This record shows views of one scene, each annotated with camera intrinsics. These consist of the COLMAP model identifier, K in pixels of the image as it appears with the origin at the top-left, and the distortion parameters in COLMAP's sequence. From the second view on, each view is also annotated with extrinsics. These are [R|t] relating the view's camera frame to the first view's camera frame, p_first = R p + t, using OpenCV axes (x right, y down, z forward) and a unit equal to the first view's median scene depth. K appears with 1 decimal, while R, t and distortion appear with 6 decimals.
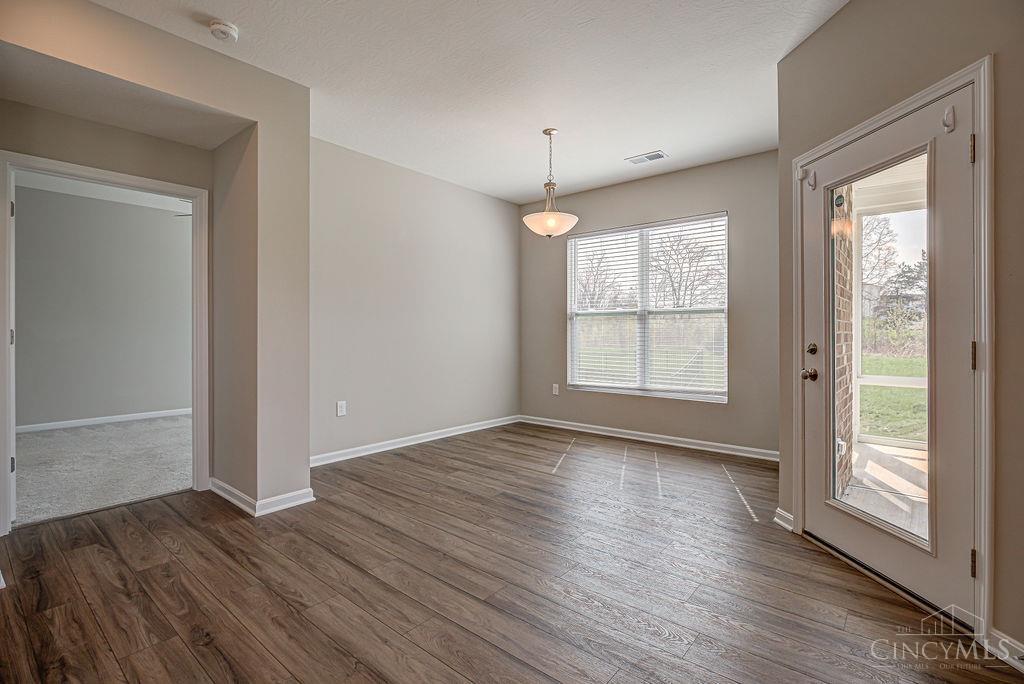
lens RADIAL K [[469.6, 0, 513.6], [0, 469.6, 337.3], [0, 0, 1]] dist [-0.005793, -0.000530]
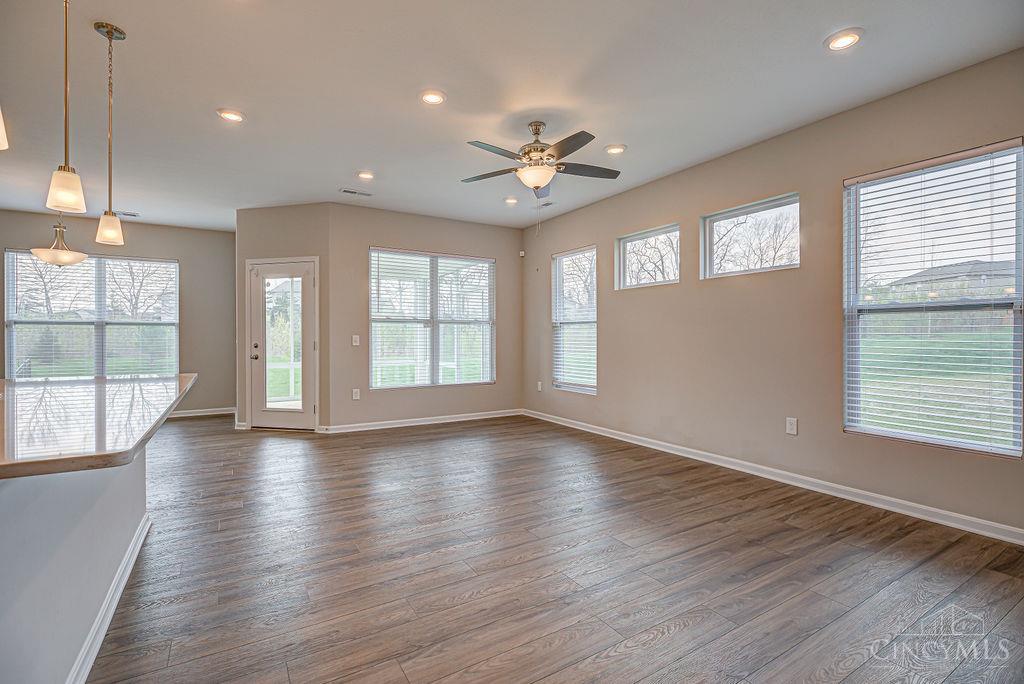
lens RADIAL K [[469.6, 0, 513.6], [0, 469.6, 337.3], [0, 0, 1]] dist [-0.005793, -0.000530]
pose [[0.317493, 0.003184, 0.948255, -0.561034], [0.008710, 0.999942, -0.006274, 0.003563], [-0.948221, 0.010251, 0.317447, -0.457925]]
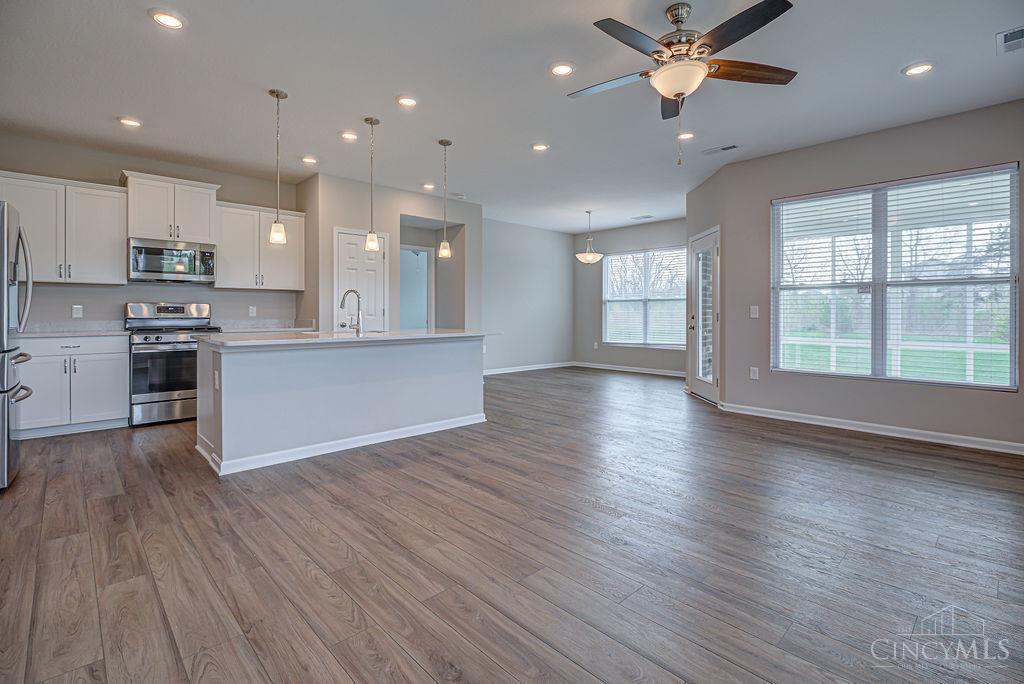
lens RADIAL K [[475.2, 0, 510.6], [0, 475.2, 316.6], [0, 0, 1]] dist [-0.001722, -0.000108]
pose [[0.992918, 0.003493, -0.118749, -0.011863], [-0.003768, 0.999991, -0.002086, 0.014212], [0.118740, 0.002519, 0.992922, -0.793660]]
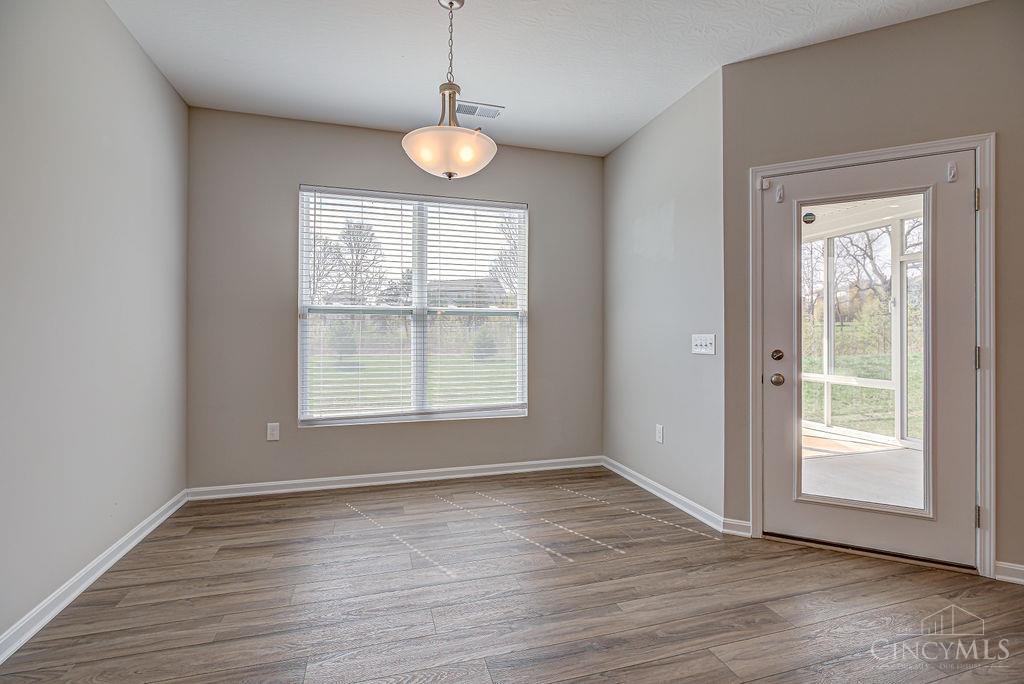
lens RADIAL K [[474.5, 0, 515.5], [0, 474.5, 331.5], [0, 0, 1]] dist [-0.004008, -0.000225]
pose [[0.546959, 0.007136, 0.837129, -0.278164], [0.006021, 0.999904, -0.012458, -0.009712], [-0.837138, 0.011854, 0.546863, 0.445390]]
